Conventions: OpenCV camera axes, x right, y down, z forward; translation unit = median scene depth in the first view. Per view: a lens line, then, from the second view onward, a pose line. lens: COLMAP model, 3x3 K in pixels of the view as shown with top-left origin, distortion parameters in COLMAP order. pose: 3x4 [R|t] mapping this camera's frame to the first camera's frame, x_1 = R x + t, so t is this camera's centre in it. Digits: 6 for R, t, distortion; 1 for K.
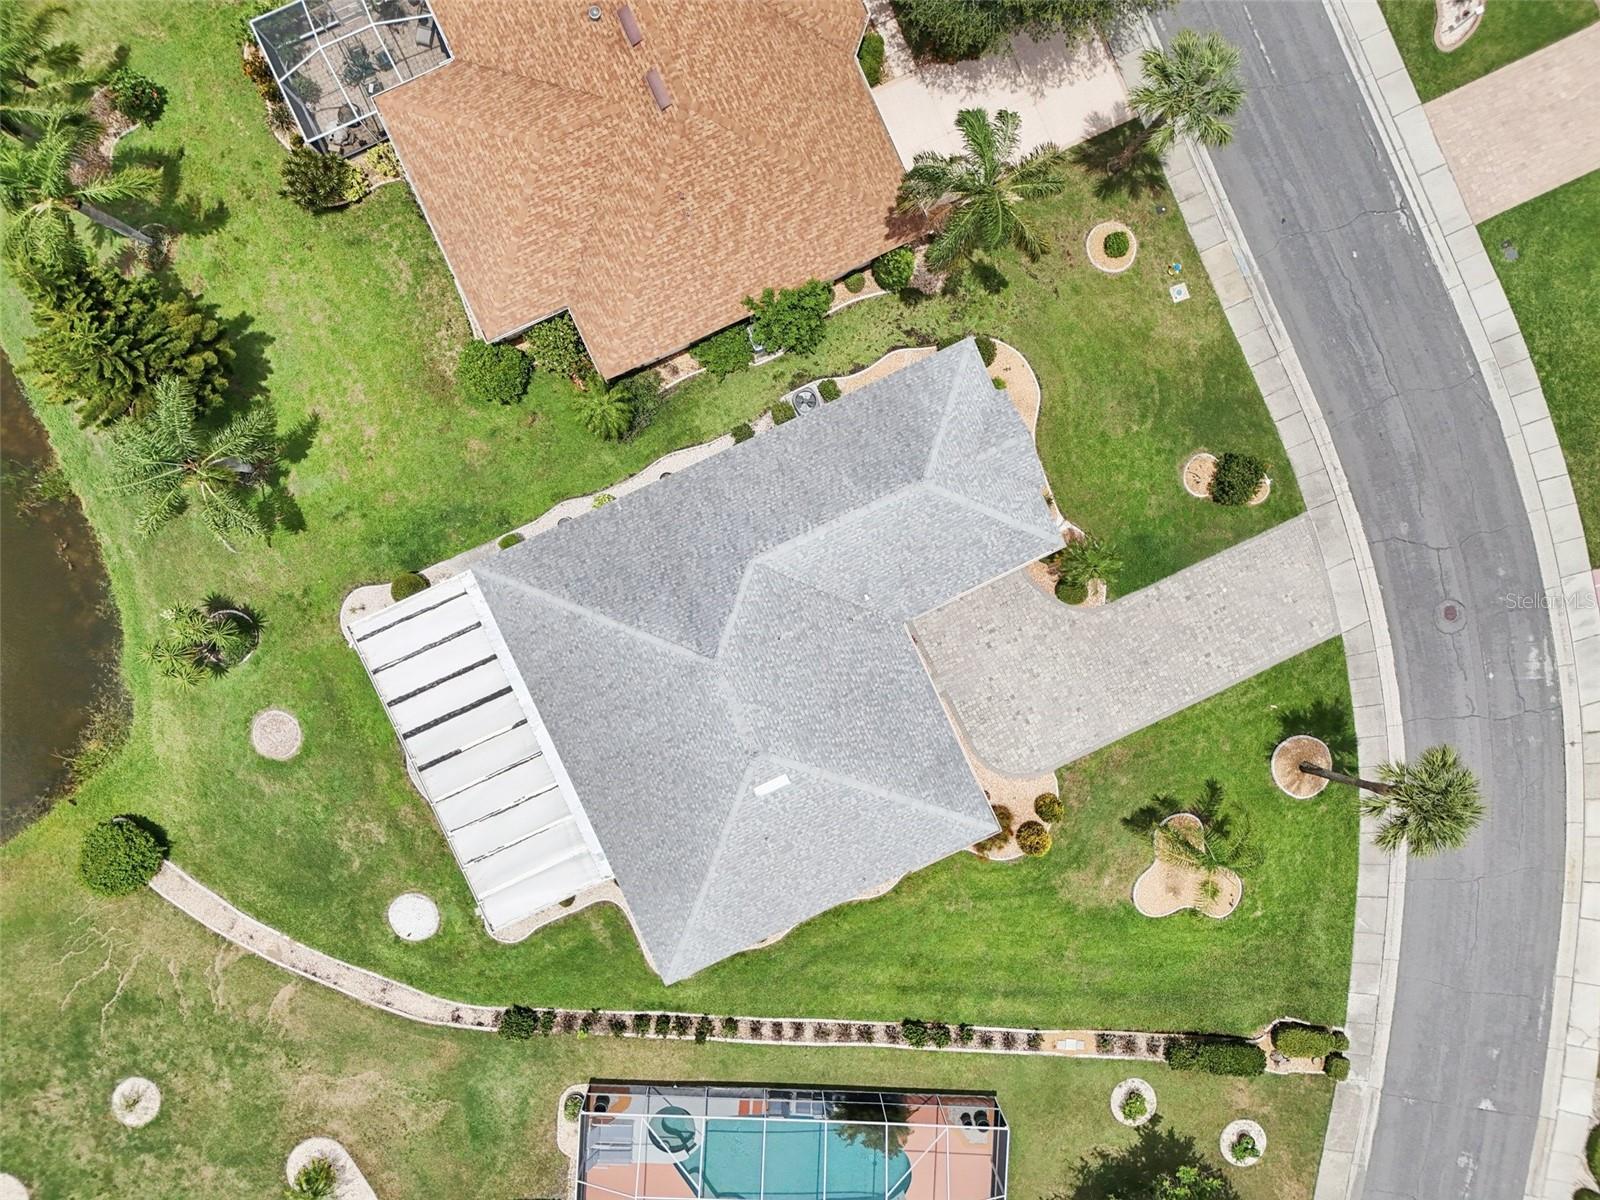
lens RADIAL K [[1174.9, 0, 802.3], [0, 1174.9, 595.0], [0, 0, 1]] dist [0.077392, -0.104901]
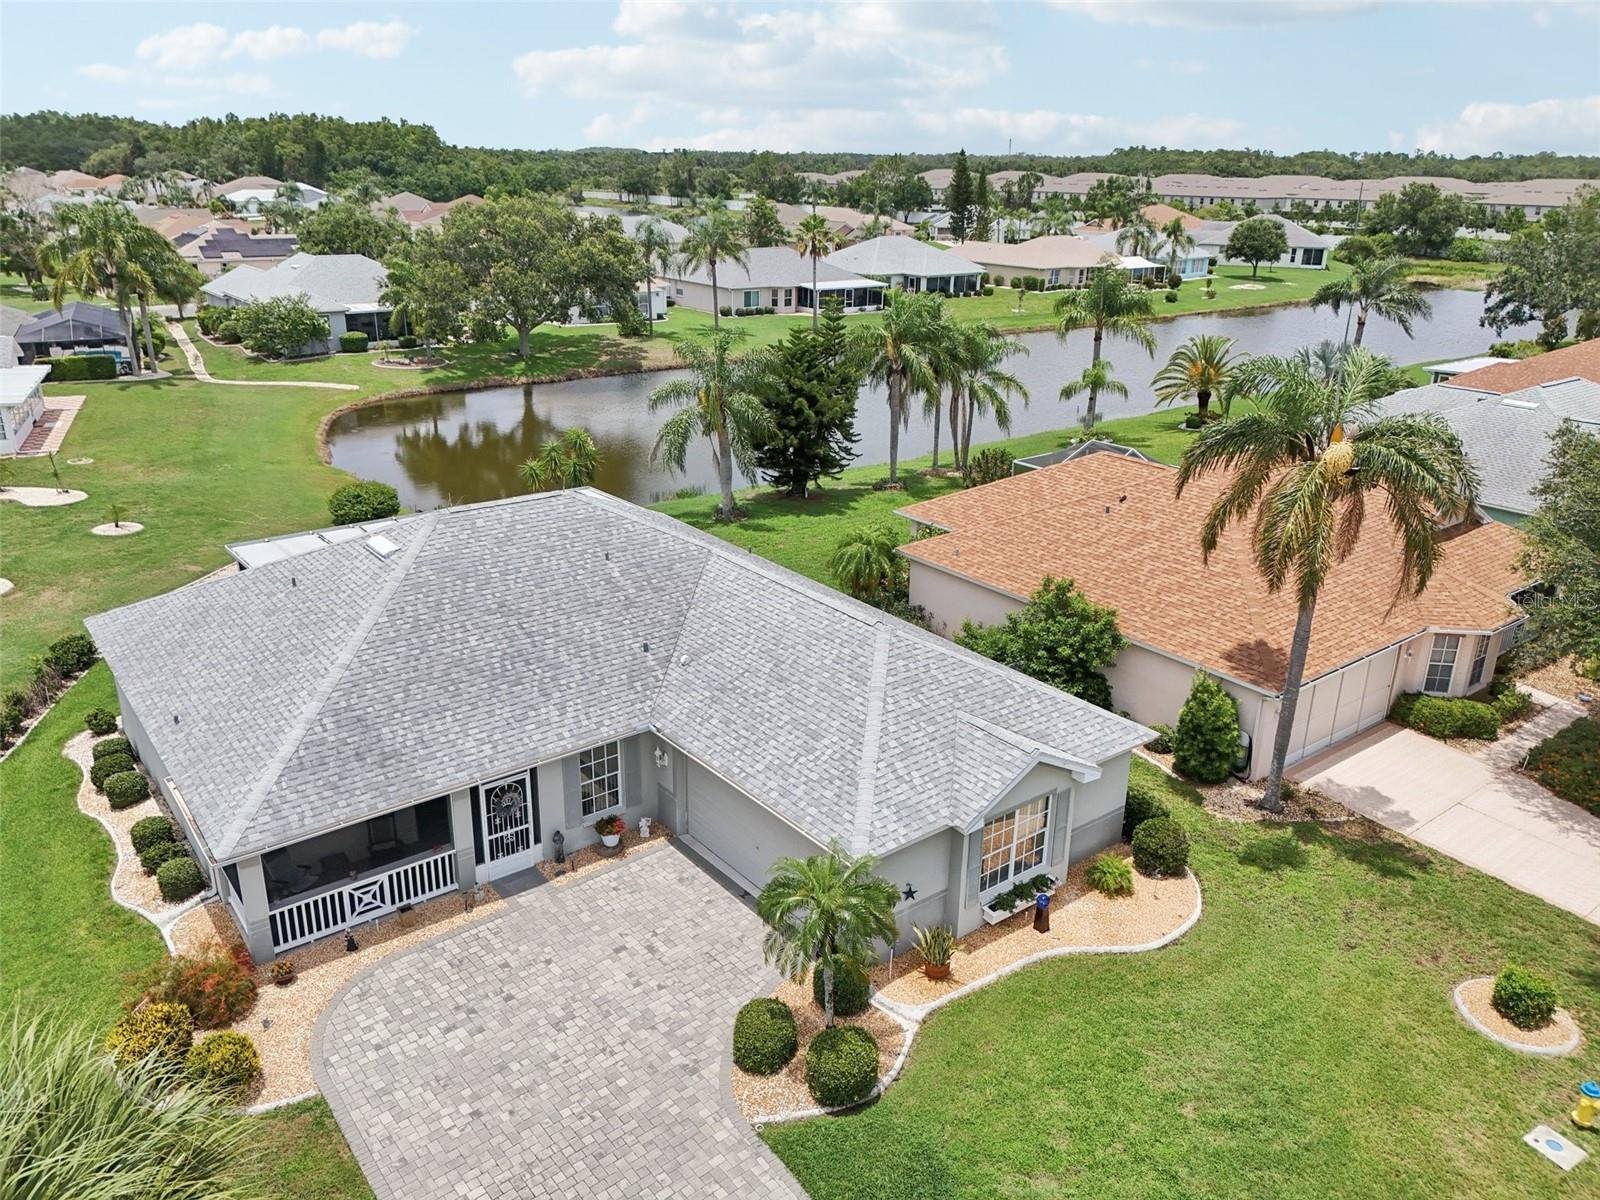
lens RADIAL K [[1182.0, 0, 800.0], [0, 1182.0, 600.0], [0, 0, 1]] dist [0.036431, -0.032952]
pose [[0.224346, 0.310942, -0.923571, 0.578654], [-0.974122, 0.044838, -0.221530, 0.072361], [-0.027472, 0.949371, 0.312954, 0.714491]]
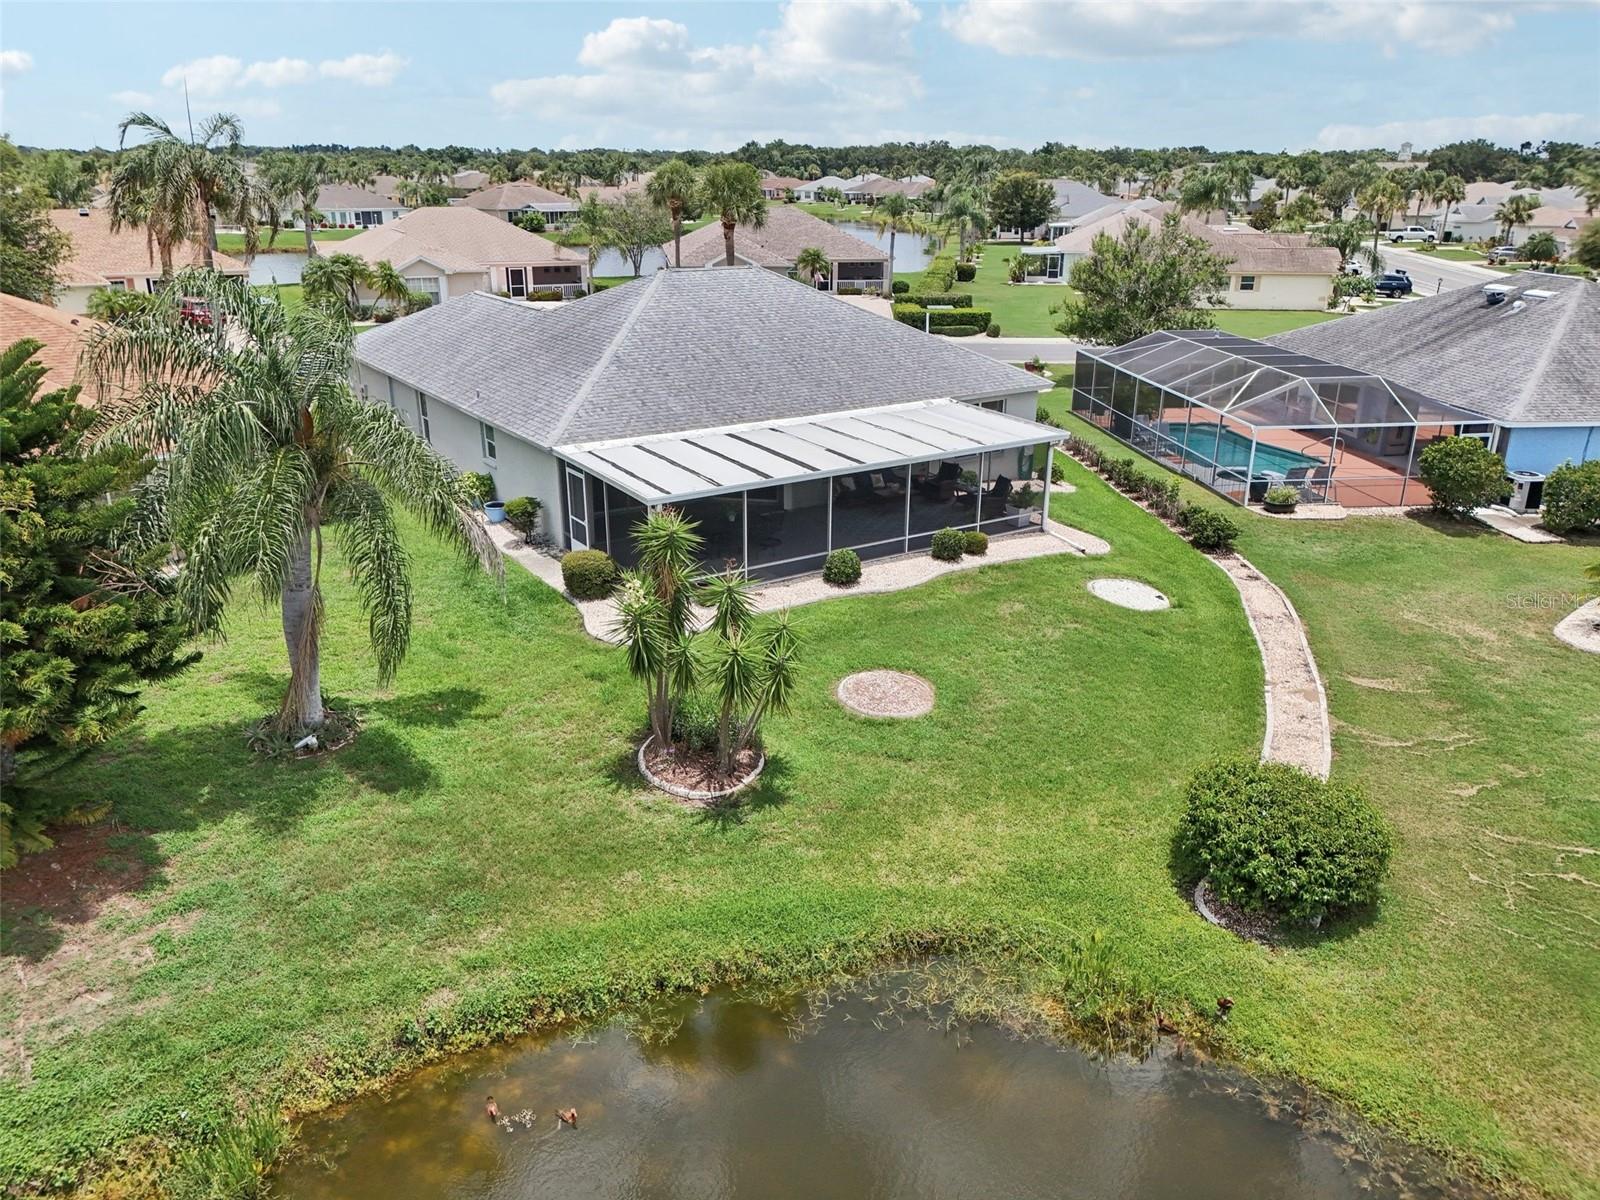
lens RADIAL K [[1174.9, 0, 802.3], [0, 1174.9, 595.0], [0, 0, 1]] dist [0.077392, -0.104901]
pose [[-0.162002, -0.382153, 0.909788, -0.857958], [0.986788, -0.060779, 0.150183, 0.011537], [-0.002097, 0.922098, 0.386951, 0.763135]]
